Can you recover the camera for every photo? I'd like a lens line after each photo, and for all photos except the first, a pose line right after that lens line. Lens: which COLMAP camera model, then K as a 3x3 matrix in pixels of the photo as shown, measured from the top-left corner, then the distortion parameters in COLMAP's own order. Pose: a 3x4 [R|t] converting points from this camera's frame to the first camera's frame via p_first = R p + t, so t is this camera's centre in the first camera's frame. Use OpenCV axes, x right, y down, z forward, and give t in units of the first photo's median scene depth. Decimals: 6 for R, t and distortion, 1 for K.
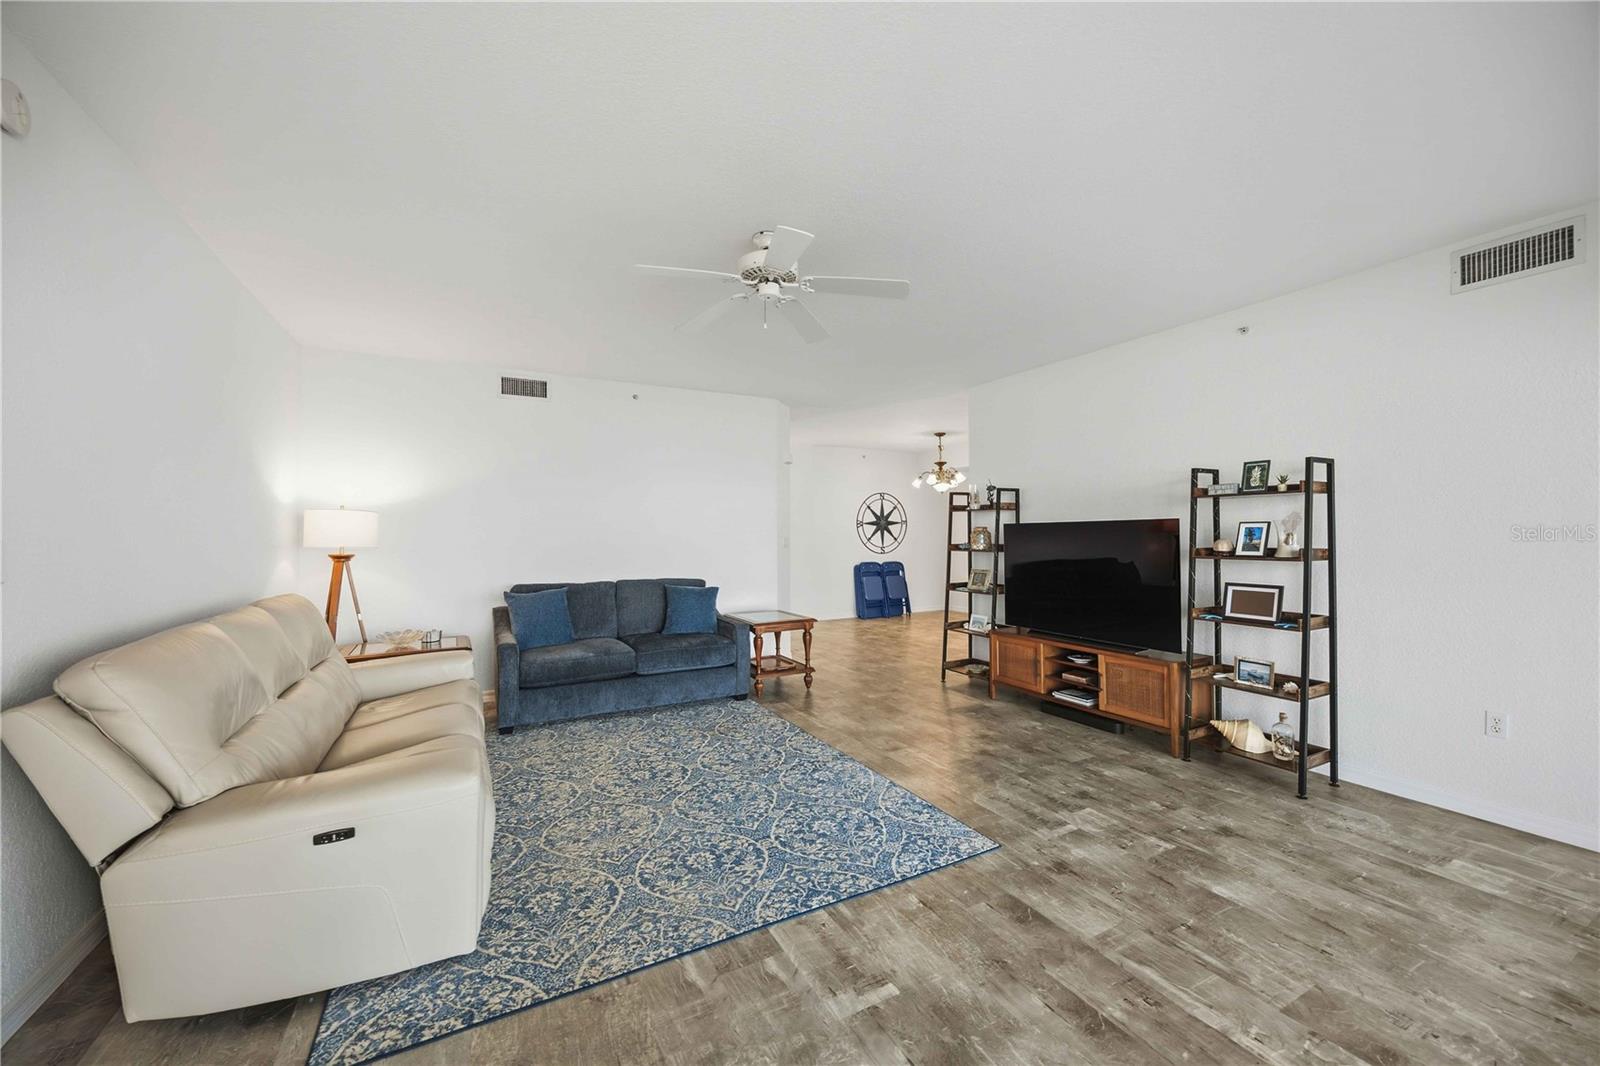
lens RADIAL K [[613.8, 0, 805.3], [0, 613.8, 534.8], [0, 0, 1]] dist [-0.000564, -0.000509]
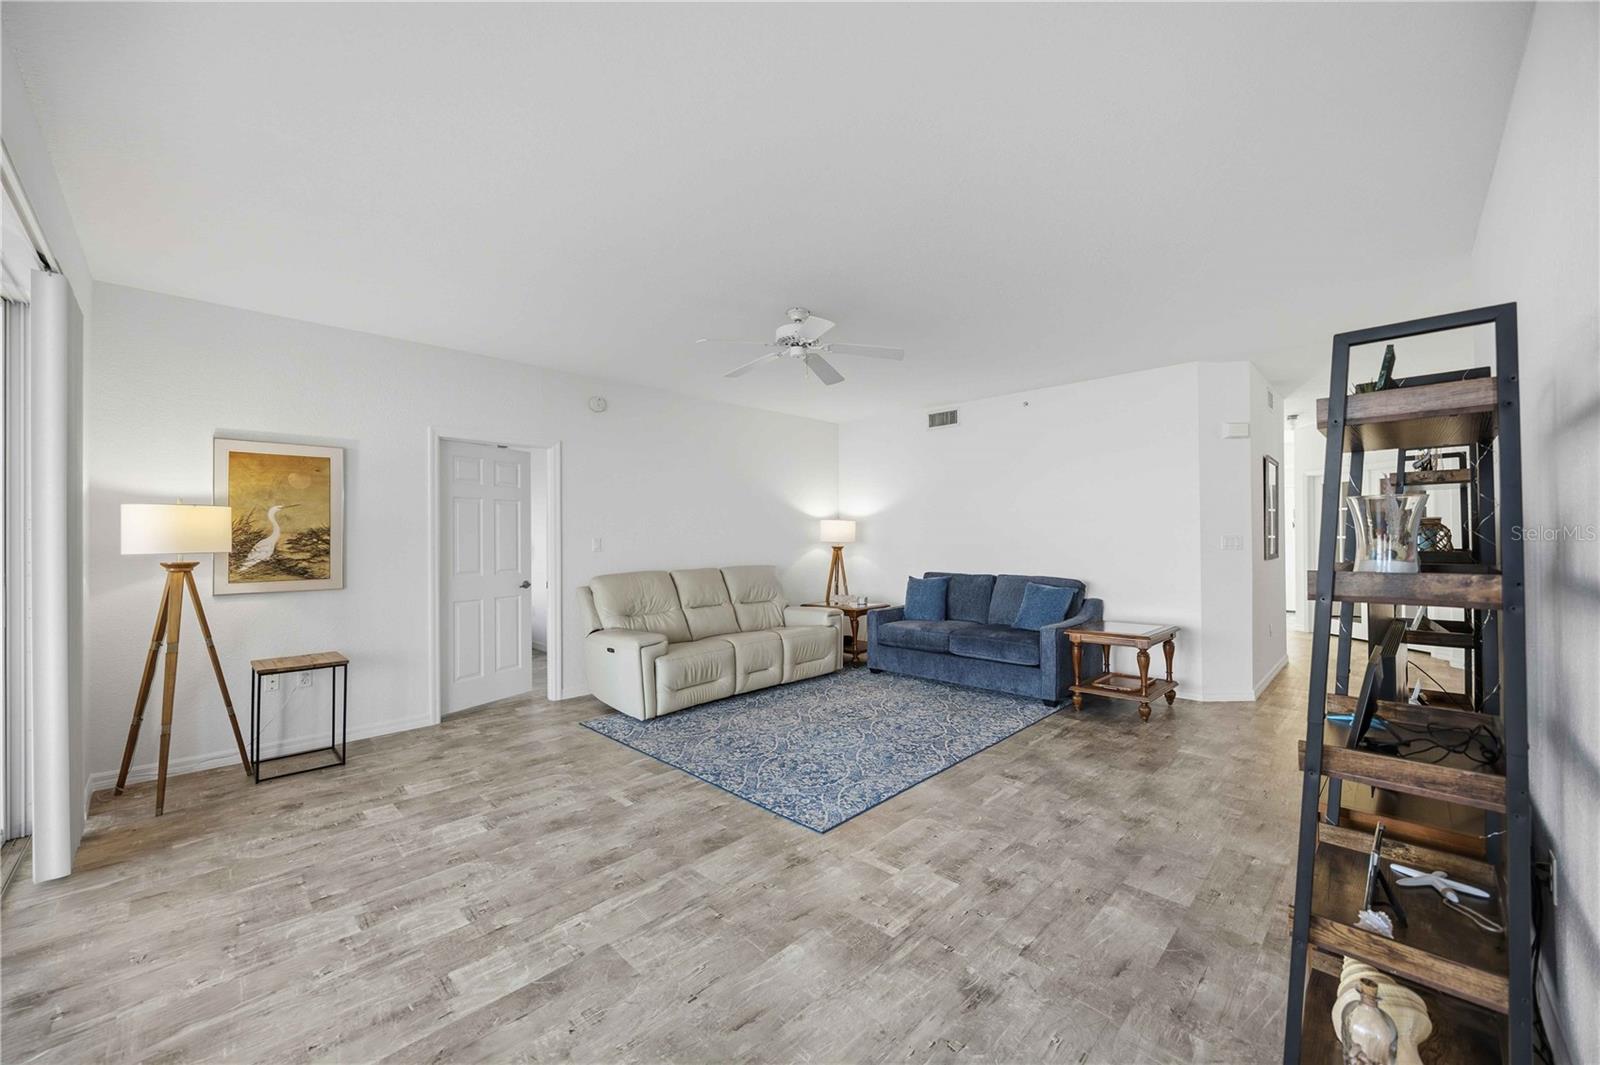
lens RADIAL K [[598.3, 0, 782.4], [0, 598.3, 532.3], [0, 0, 1]] dist [-0.000159, -0.000096]
pose [[0.282712, -0.007337, -0.959177, 1.207138], [0.009638, 0.999942, -0.004808, 0.000082], [0.959157, -0.007886, 0.282766, 0.614340]]
